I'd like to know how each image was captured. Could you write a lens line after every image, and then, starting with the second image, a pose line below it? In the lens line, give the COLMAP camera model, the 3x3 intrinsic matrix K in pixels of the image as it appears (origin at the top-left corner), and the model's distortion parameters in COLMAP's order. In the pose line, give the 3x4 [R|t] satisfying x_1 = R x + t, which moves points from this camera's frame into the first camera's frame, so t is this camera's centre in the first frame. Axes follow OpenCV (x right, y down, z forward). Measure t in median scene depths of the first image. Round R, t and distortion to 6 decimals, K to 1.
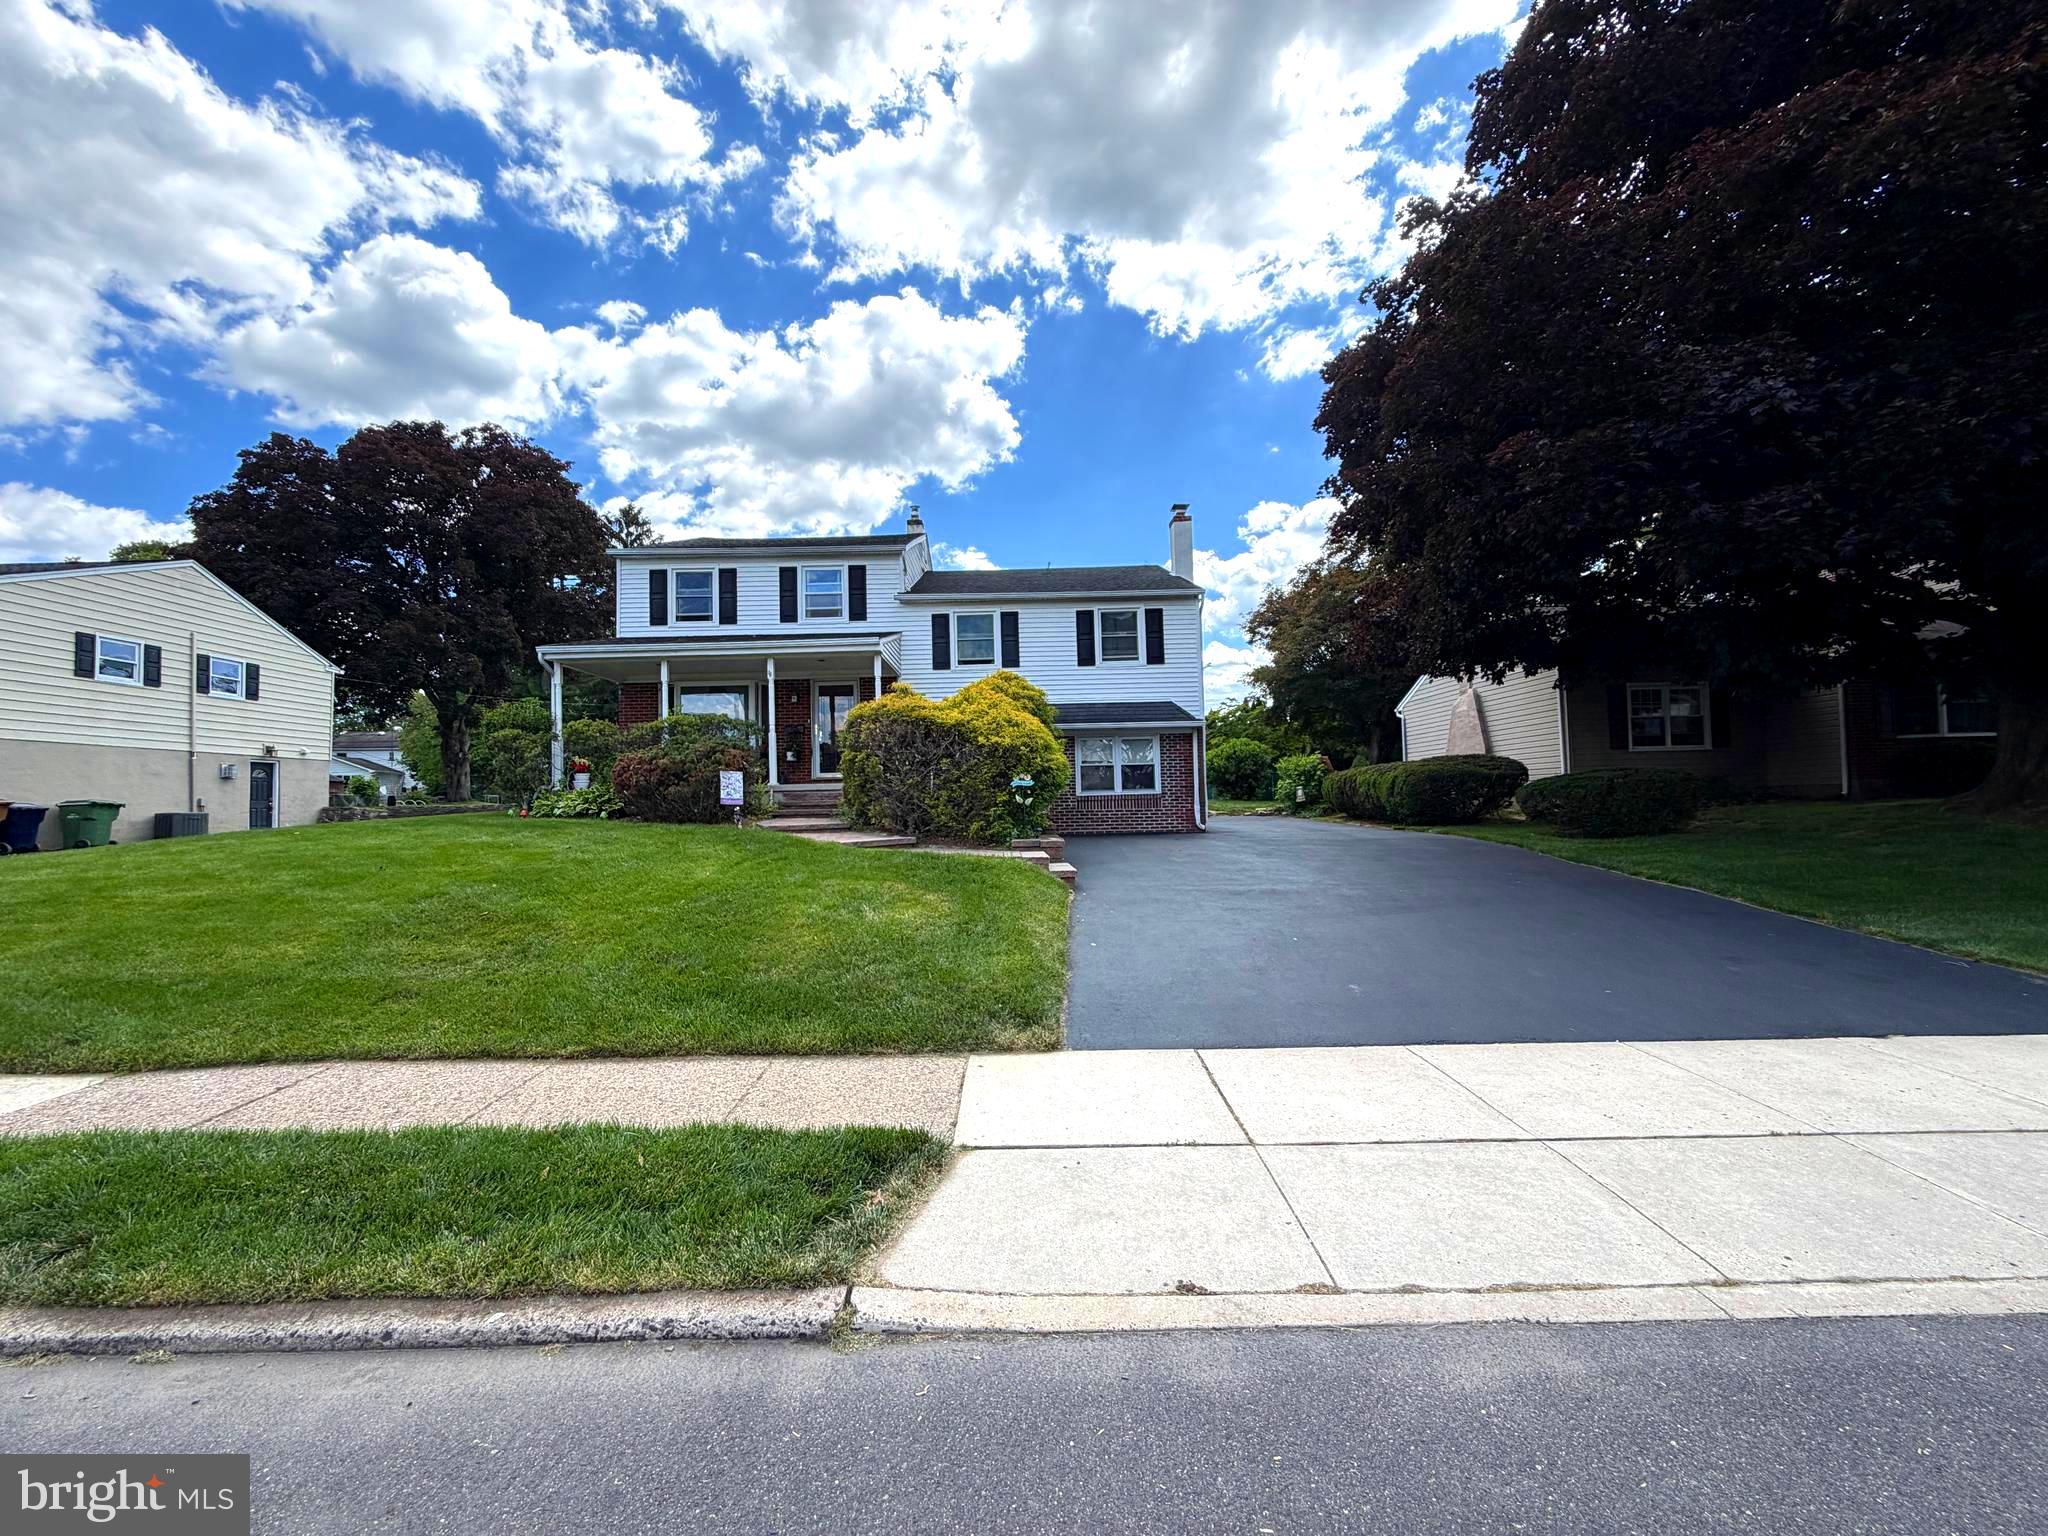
lens RADIAL K [[818.0, 0, 1019.4], [0, 818.0, 769.7], [0, 0, 1]] dist [0.002357, -0.000086]
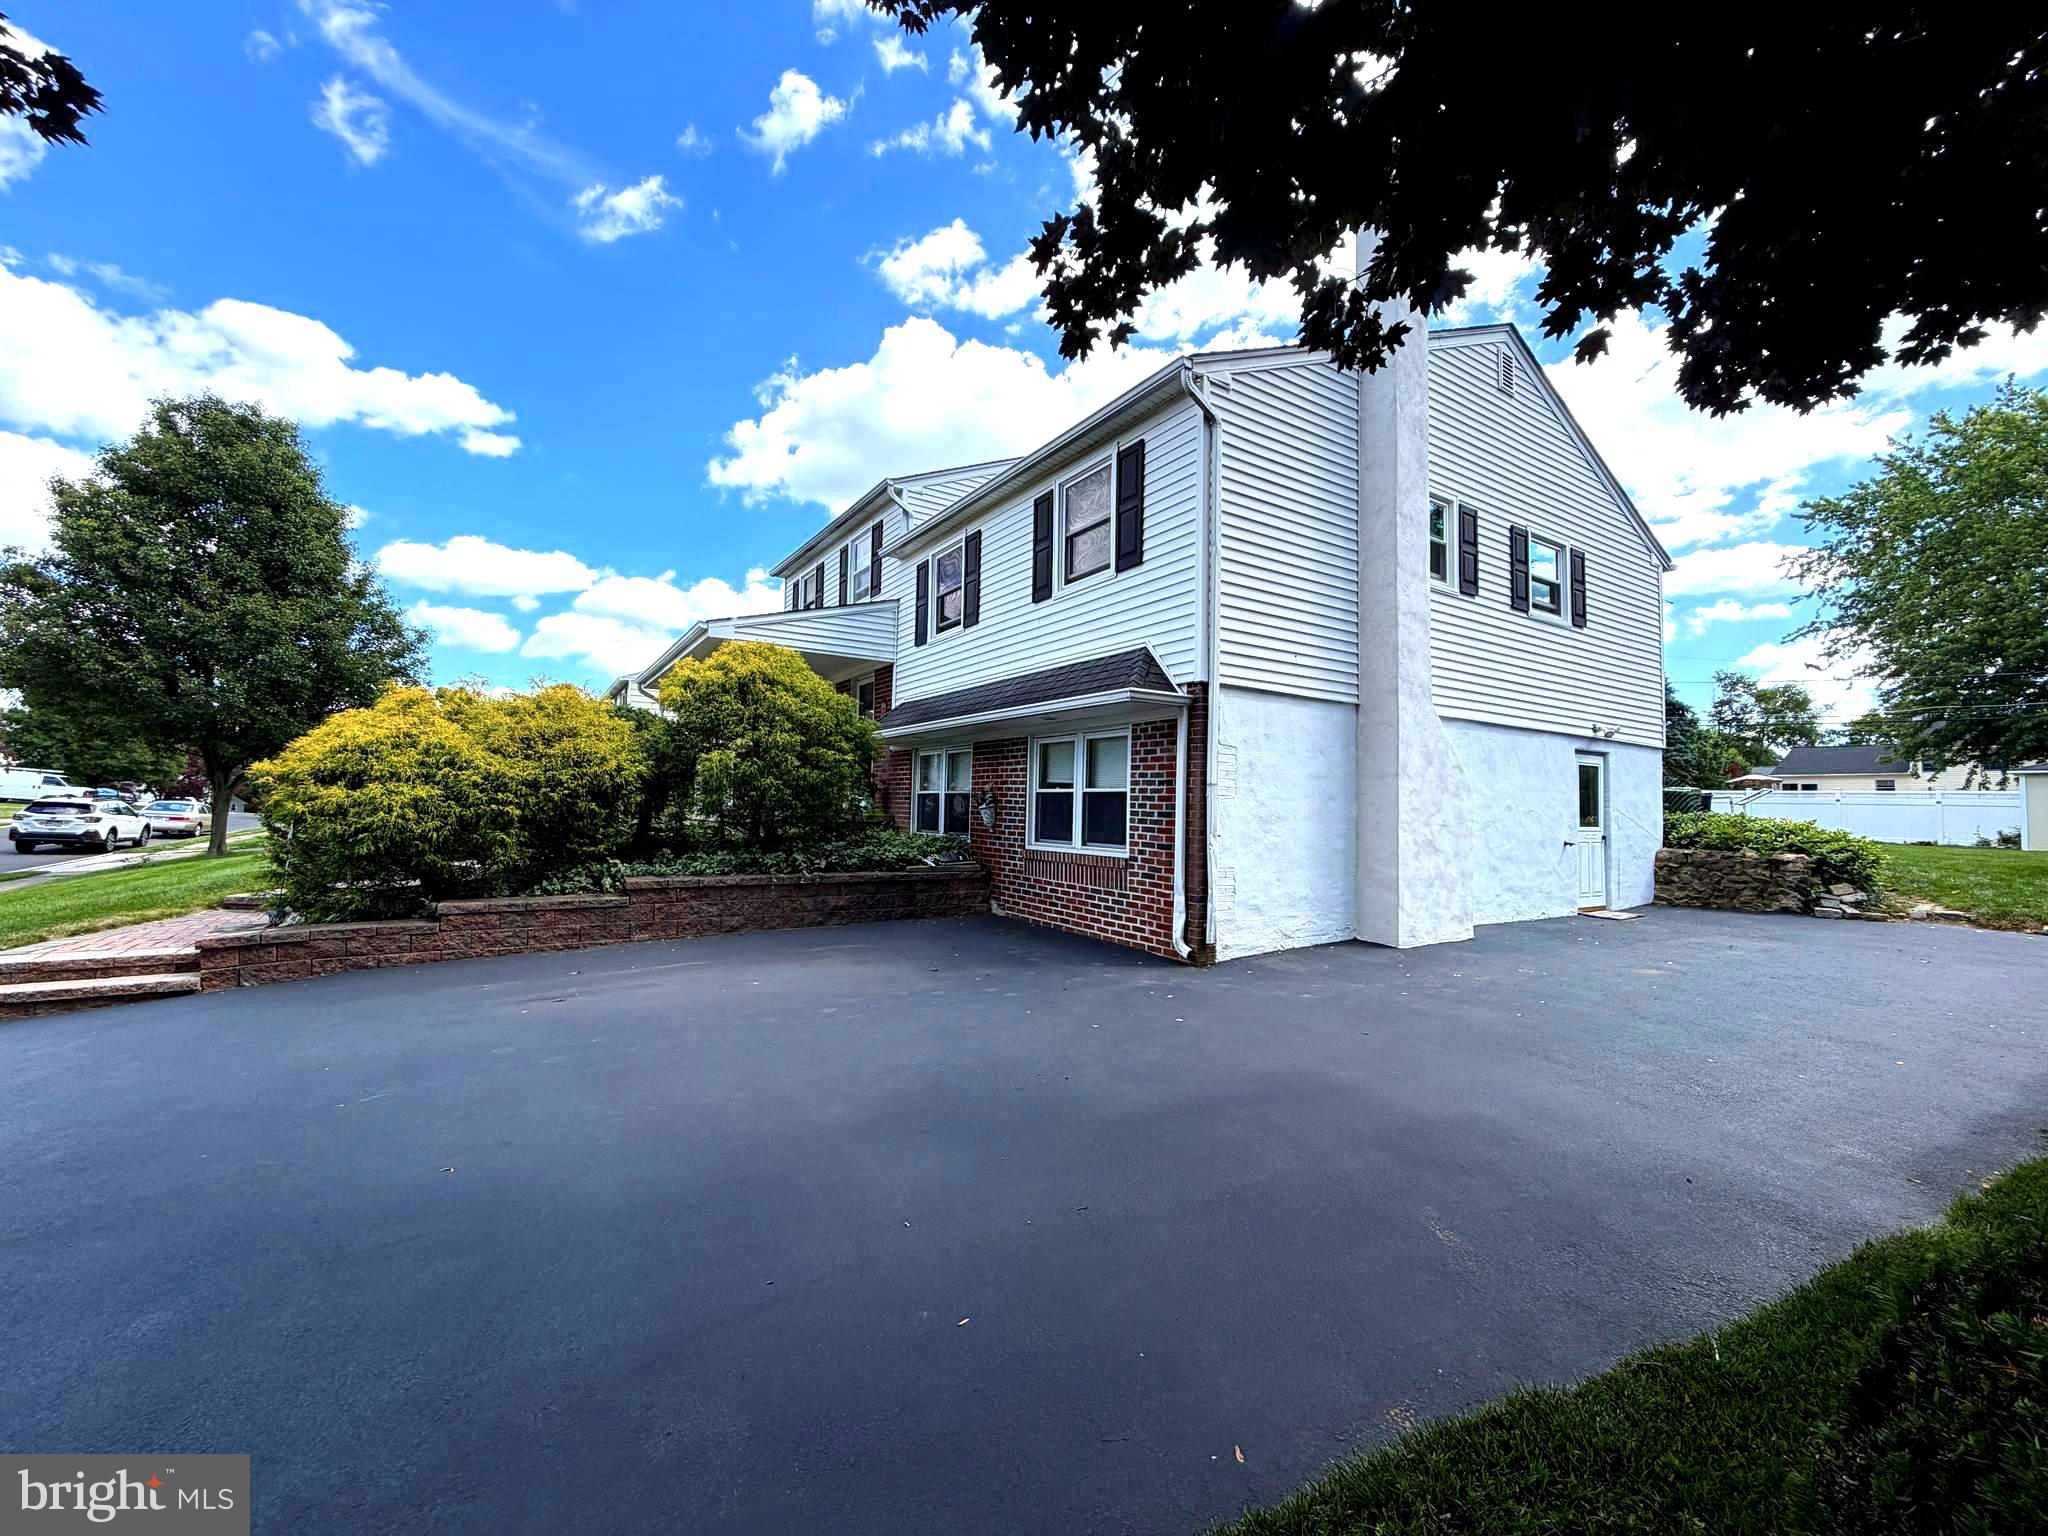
lens RADIAL K [[818.0, 0, 1027.9], [0, 818.0, 767.2], [0, 0, 1]] dist [0.002357, -0.000086]
pose [[0.528589, -0.007864, -0.848842, 0.625579], [0.005068, 0.999969, -0.006108, -0.021548], [0.848863, -0.001073, 0.528612, 0.863937]]
